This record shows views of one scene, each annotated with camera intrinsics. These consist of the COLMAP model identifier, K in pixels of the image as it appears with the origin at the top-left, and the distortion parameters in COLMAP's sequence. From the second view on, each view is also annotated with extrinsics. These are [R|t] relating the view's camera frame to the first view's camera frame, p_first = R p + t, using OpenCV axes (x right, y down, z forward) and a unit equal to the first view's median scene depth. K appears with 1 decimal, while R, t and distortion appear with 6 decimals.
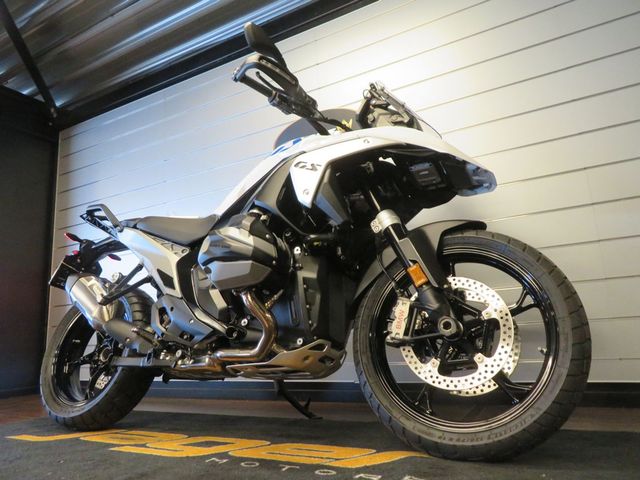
lens RADIAL K [[457.6, 0, 320.0], [0, 457.6, 240.0], [0, 0, 1]] dist [-0.000860, 0.001472]
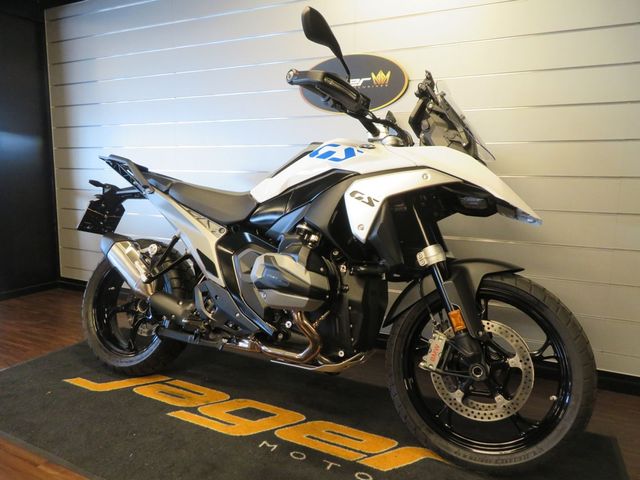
lens RADIAL K [[457.8, 0, 320.0], [0, 457.8, 240.0], [0, 0, 1]] dist [-0.005692, 0.001205]
pose [[0.995830, 0.065826, 0.063161, -0.182239], [-0.083244, 0.938910, 0.333945, -0.406489], [-0.037320, -0.337810, 0.940474, 0.031867]]
